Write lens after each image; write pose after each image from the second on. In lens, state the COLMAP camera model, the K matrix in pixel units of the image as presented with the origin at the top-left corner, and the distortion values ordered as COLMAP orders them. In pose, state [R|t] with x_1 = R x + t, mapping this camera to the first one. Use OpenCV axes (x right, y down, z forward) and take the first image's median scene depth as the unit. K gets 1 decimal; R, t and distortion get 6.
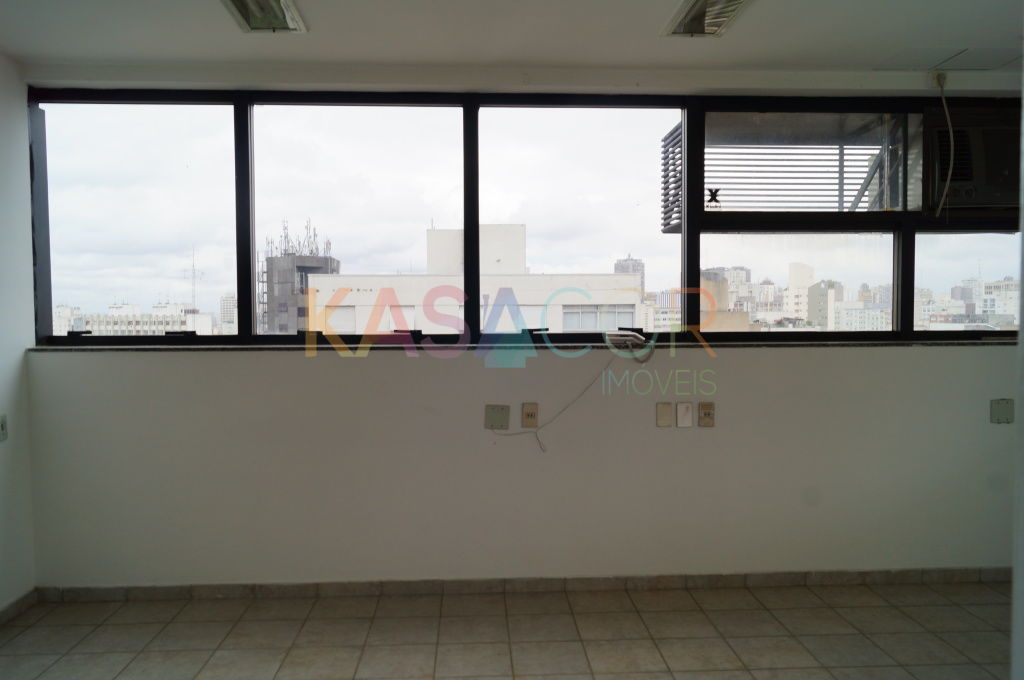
lens RADIAL K [[789.9, 0, 510.1], [0, 789.9, 342.3], [0, 0, 1]] dist [-0.006996, 0.015903]
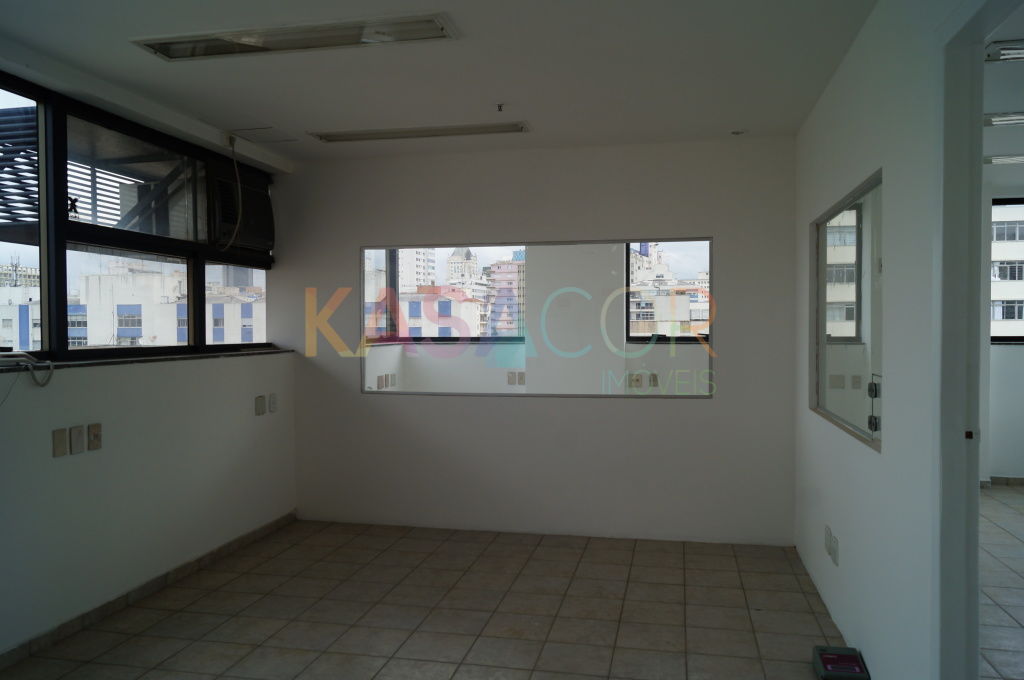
lens RADIAL K [[789.9, 0, 510.0], [0, 789.9, 343.0], [0, 0, 1]] dist [-0.006996, 0.015903]
pose [[0.256291, -0.014589, 0.966490, -0.531470], [0.038492, 0.999247, 0.004876, -0.006152], [-0.965833, 0.035952, 0.256660, 0.270392]]
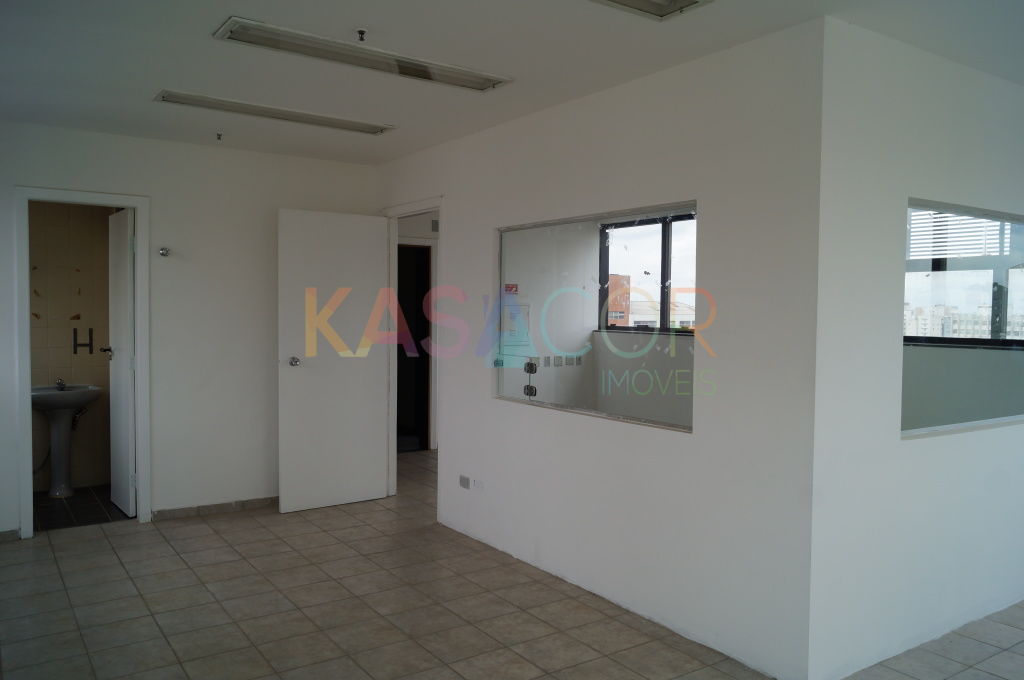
lens RADIAL K [[789.9, 0, 508.1], [0, 789.9, 343.3], [0, 0, 1]] dist [-0.006996, 0.015903]
pose [[0.523614, 0.046019, -0.850712, 1.302235], [-0.043672, 0.998677, 0.027143, -0.006678], [0.850835, 0.022940, 0.524931, -0.514513]]
